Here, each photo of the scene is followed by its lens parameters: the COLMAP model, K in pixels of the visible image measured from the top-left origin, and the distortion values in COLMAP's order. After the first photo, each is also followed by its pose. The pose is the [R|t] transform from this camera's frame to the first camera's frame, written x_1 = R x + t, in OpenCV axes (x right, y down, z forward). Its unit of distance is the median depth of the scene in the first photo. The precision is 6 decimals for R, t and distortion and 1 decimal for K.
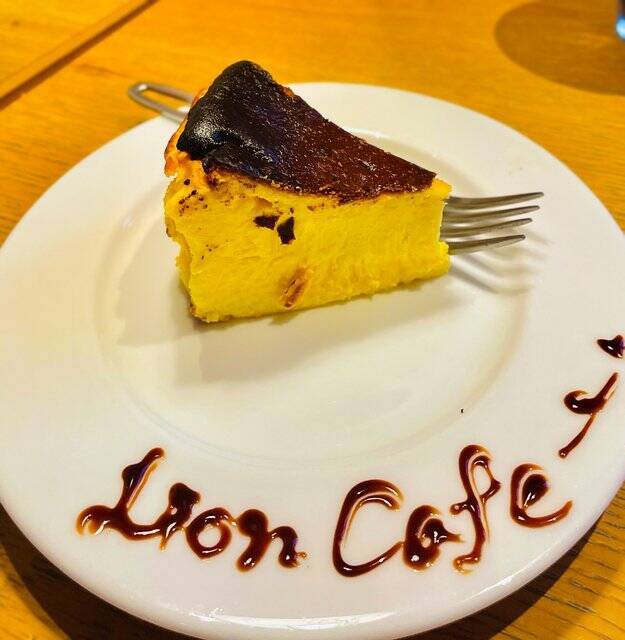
lens RADIAL K [[573.0, 0, 312.5], [0, 573.0, 320.0], [0, 0, 1]] dist [0.048648, -0.002926]
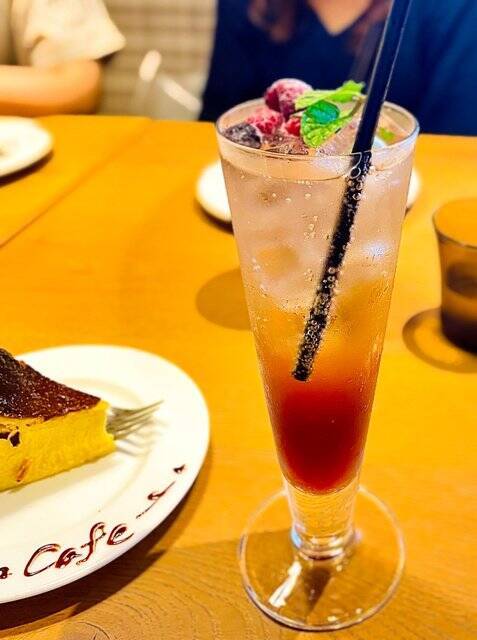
lens RADIAL K [[590.2, 0, 238.5], [0, 590.2, 320.0], [0, 0, 1]] dist [-0.098927, -0.004967]
pose [[0.970558, -0.114774, 0.211764, 0.283337], [0.185854, 0.916090, -0.355299, 0.267400], [-0.153216, 0.384196, 0.910450, -0.872600]]
